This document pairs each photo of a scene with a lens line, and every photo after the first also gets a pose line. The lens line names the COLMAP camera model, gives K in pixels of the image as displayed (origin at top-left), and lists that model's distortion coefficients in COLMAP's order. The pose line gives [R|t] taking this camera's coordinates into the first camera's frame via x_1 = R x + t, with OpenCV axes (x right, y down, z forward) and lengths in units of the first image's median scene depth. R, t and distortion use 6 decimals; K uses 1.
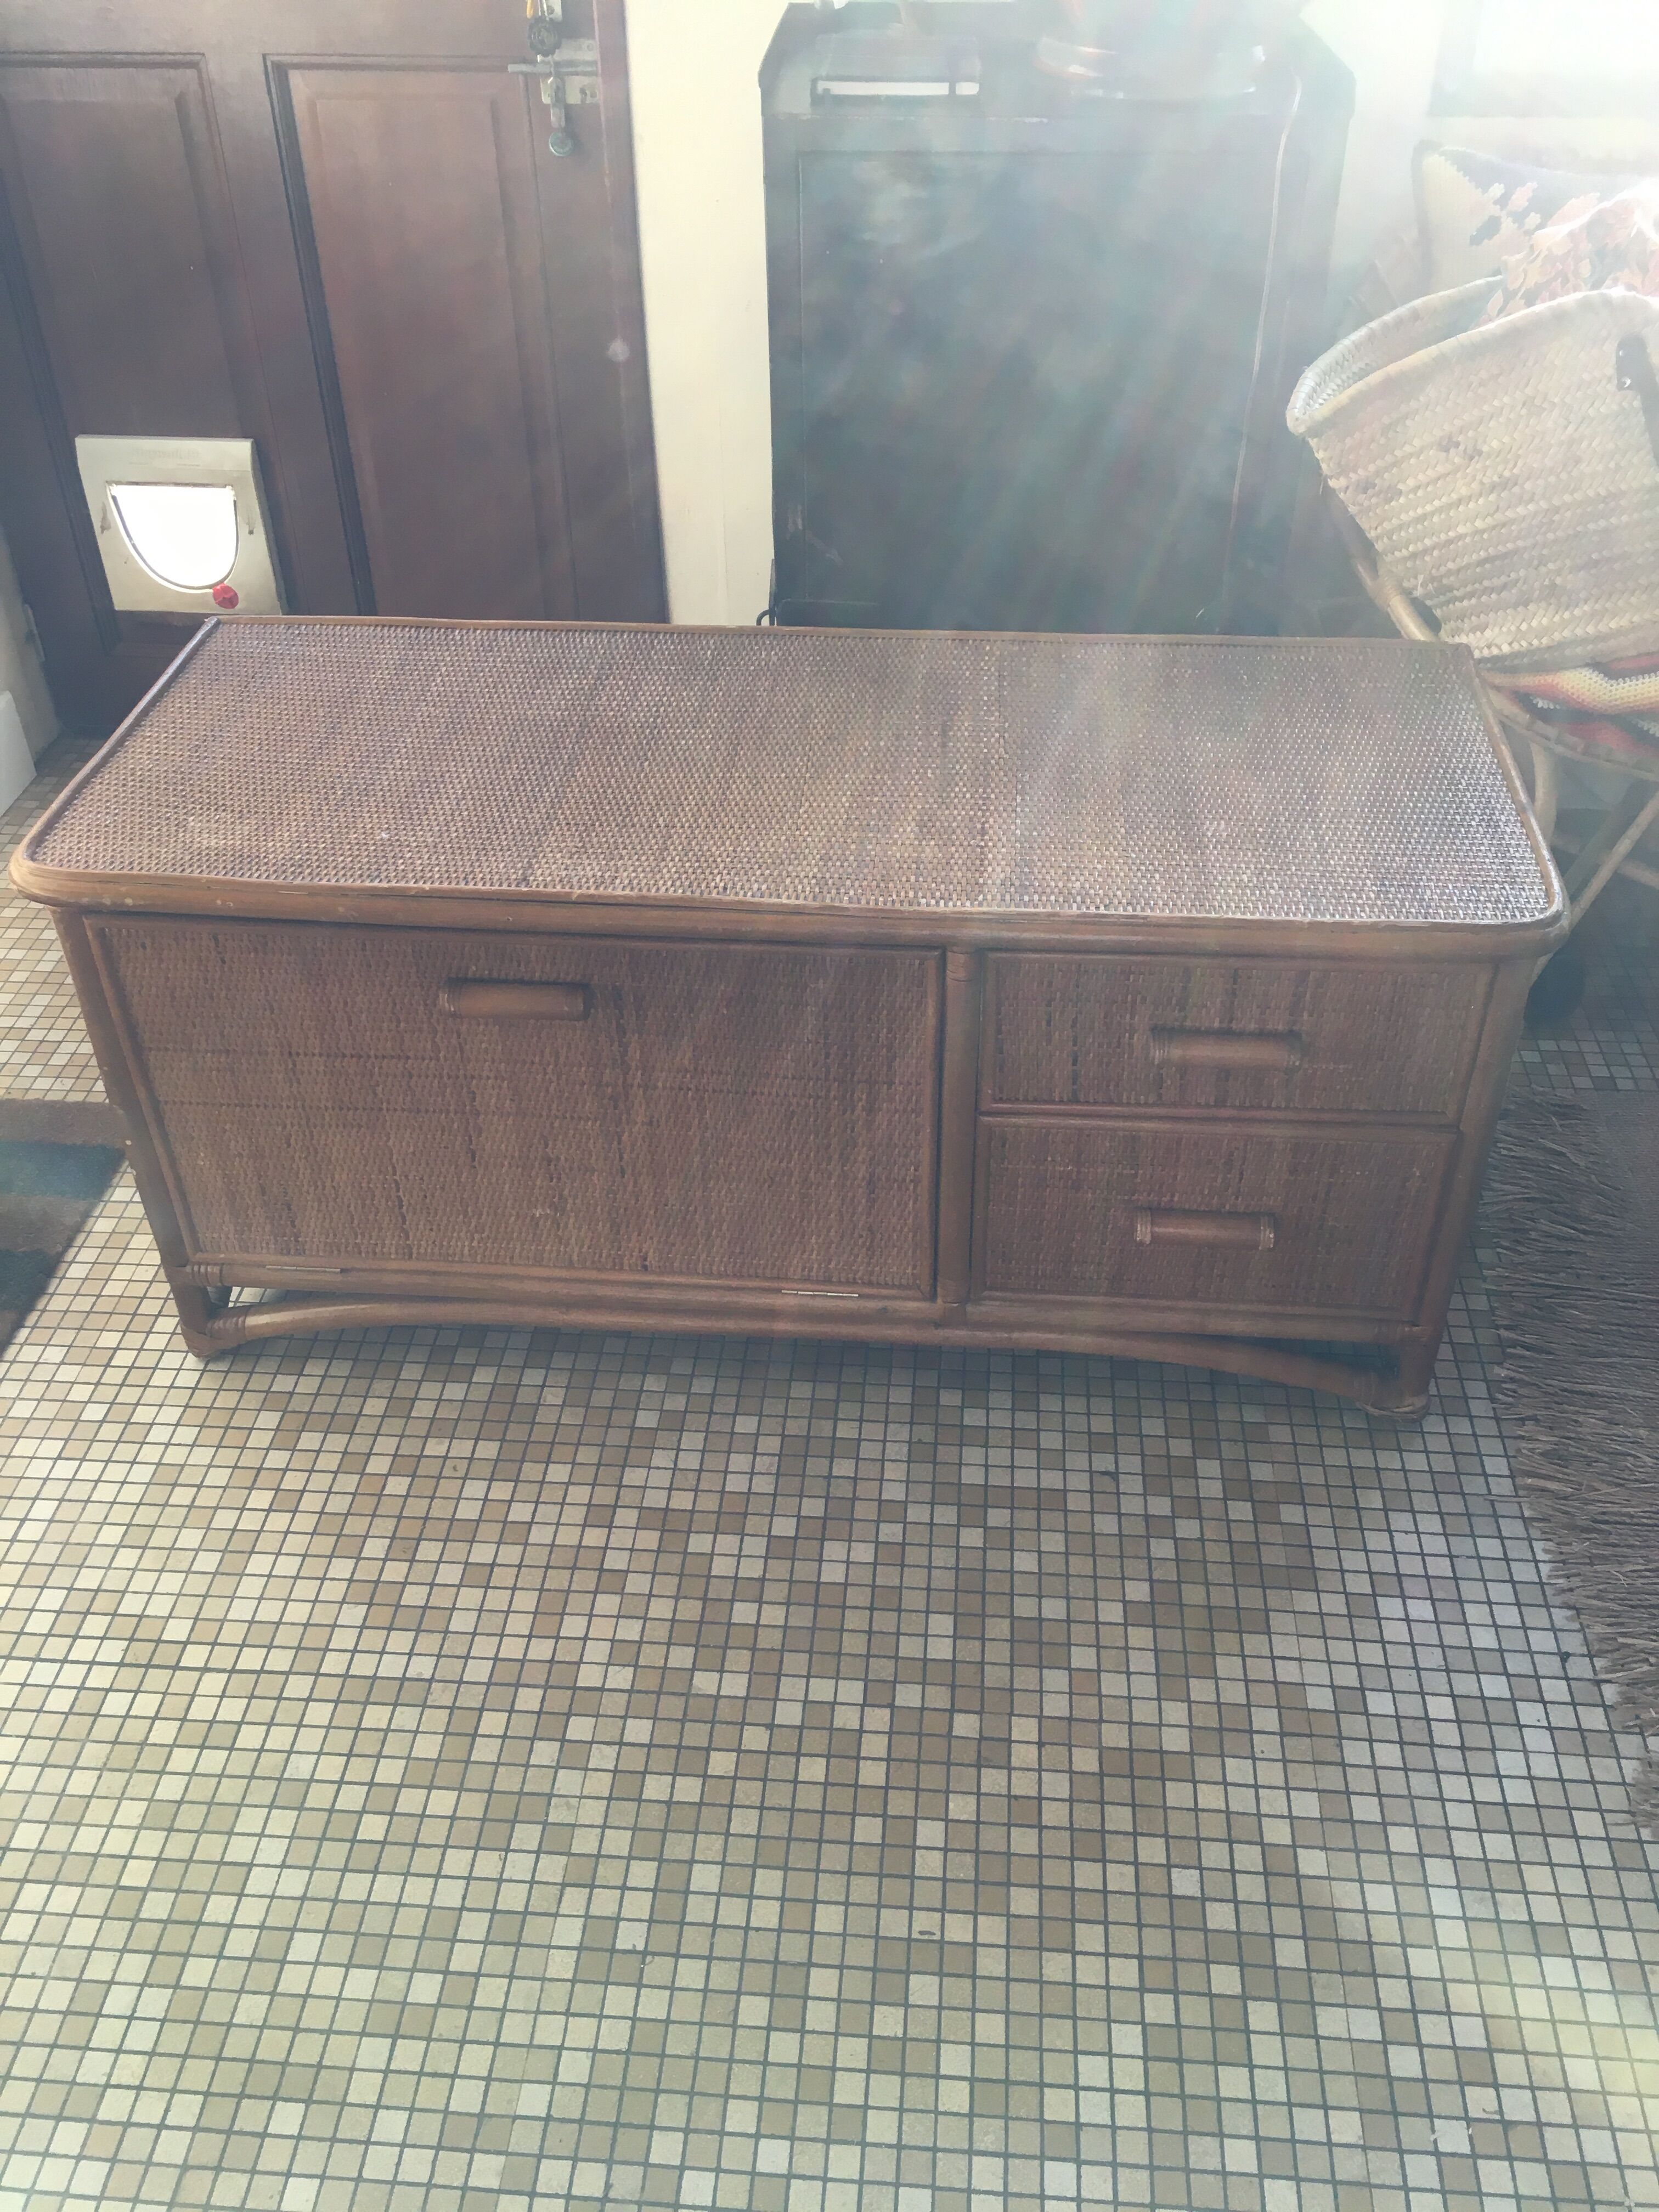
lens RADIAL K [[1877.0, 0, 833.3], [0, 1877.0, 1101.8], [0, 0, 1]] dist [0.083676, -0.115822]
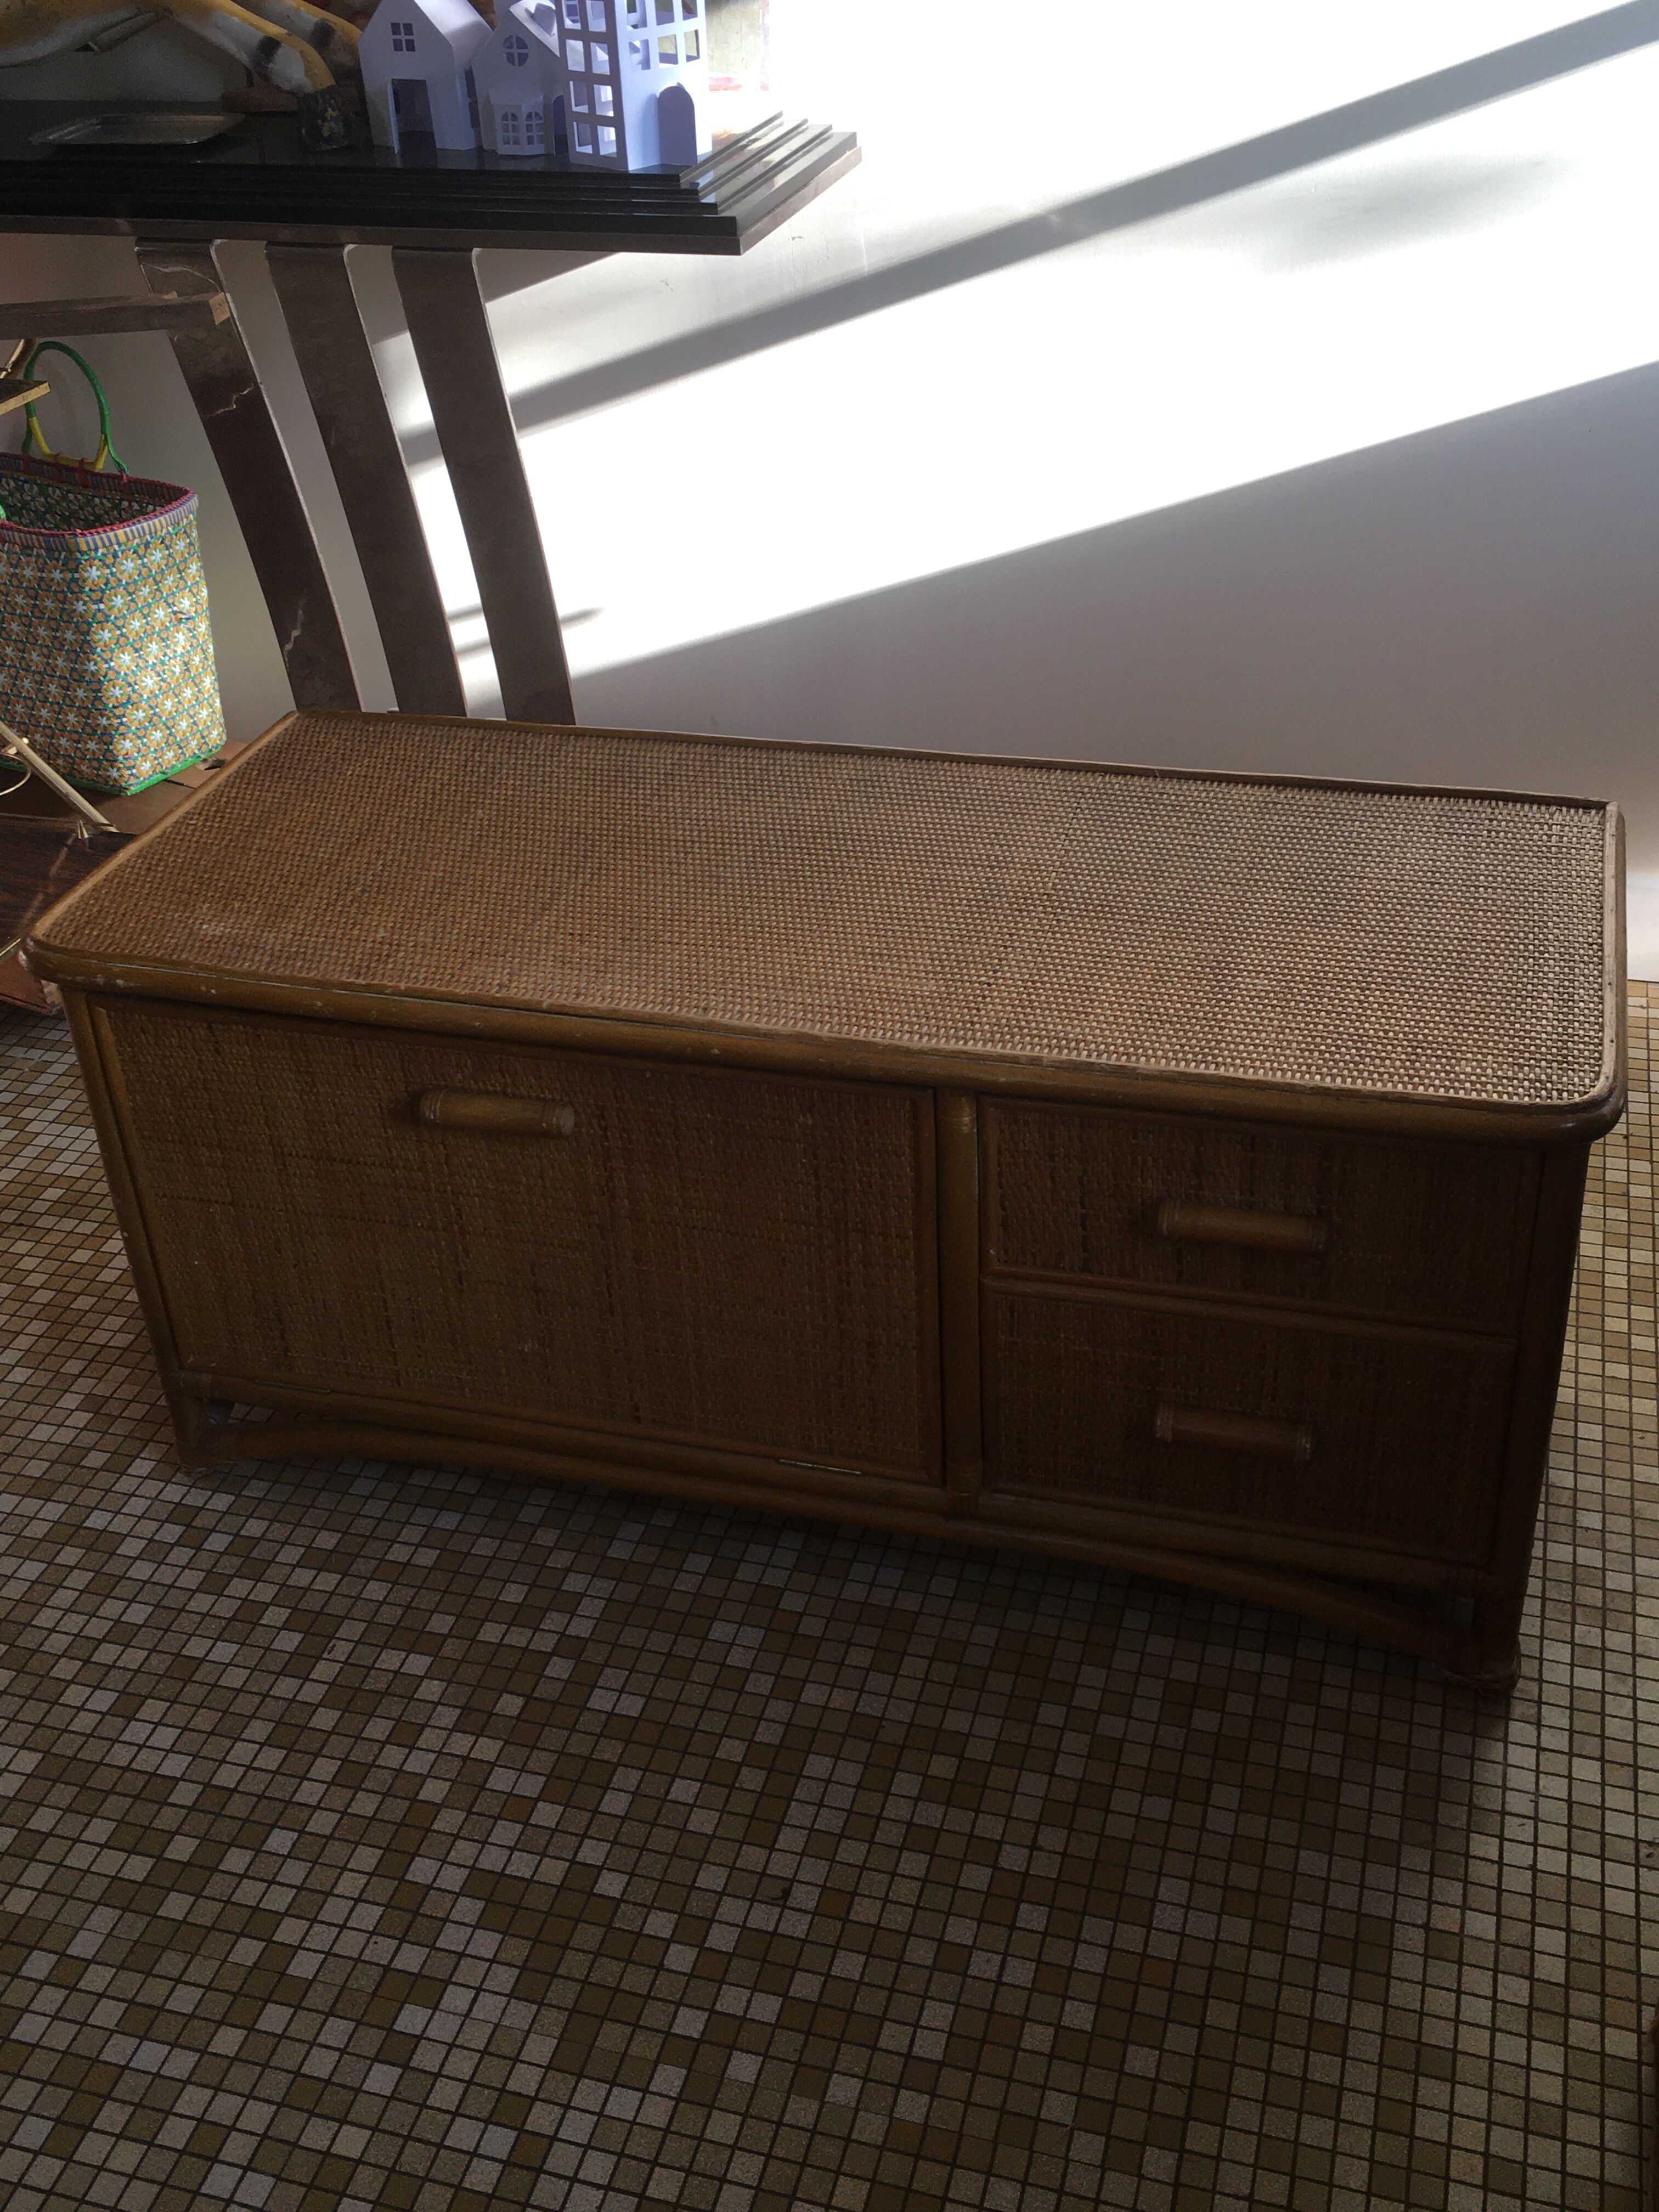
lens RADIAL K [[2261.9, 0, 827.6], [0, 2261.9, 1099.4], [0, 0, 1]] dist [0.083696, -0.115877]
pose [[-0.196957, 0.539829, -0.818409, 0.903250], [-0.566922, 0.618338, 0.544295, -0.662122], [0.799879, 0.571177, 0.184255, 0.766543]]
